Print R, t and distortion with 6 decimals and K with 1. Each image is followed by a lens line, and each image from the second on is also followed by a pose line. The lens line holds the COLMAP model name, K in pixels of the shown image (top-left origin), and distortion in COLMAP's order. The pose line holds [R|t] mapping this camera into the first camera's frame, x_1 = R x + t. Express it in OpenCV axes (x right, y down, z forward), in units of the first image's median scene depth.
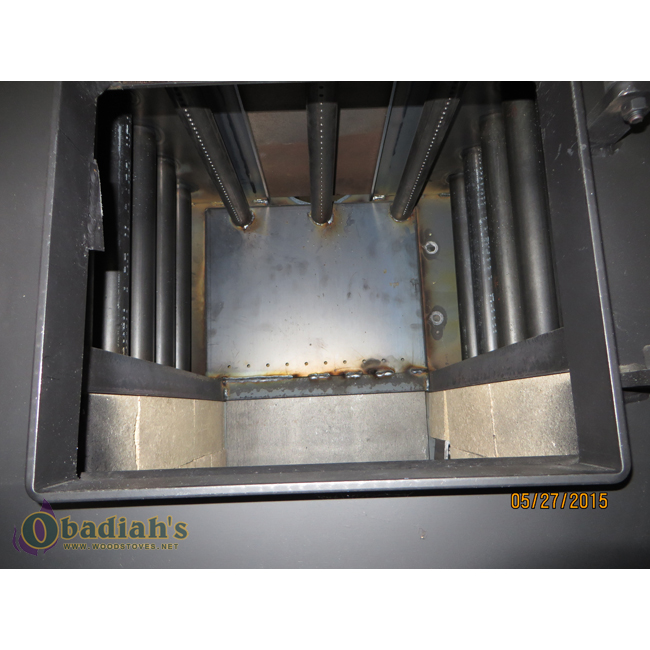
lens RADIAL K [[490.7, 0, 324.2], [0, 490.7, 325.9], [0, 0, 1]] dist [-0.005175, -0.002659]
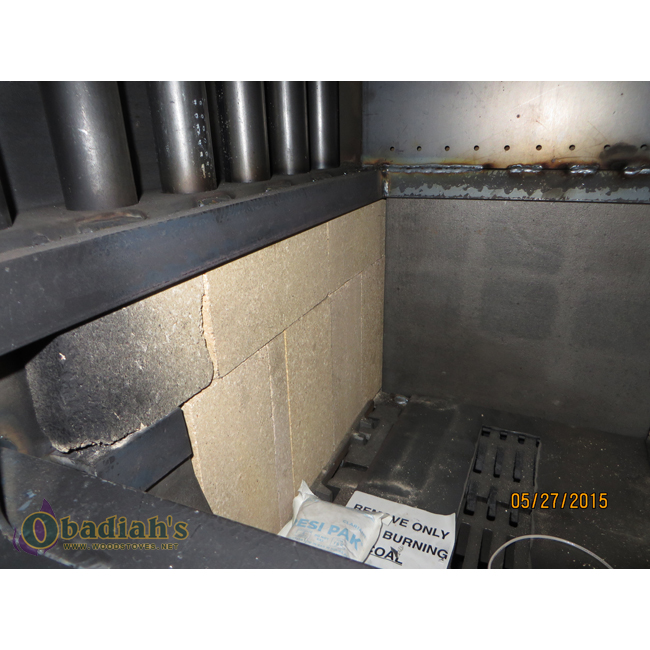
lens RADIAL K [[490.7, 0, 326.8], [0, 490.7, 325.0], [0, 0, 1]] dist [-0.005175, -0.002659]
pose [[0.923022, 0.158209, -0.350714, 0.008413], [0.047313, 0.857952, 0.511546, -0.066035], [0.381827, -0.488762, 0.784424, 0.286605]]
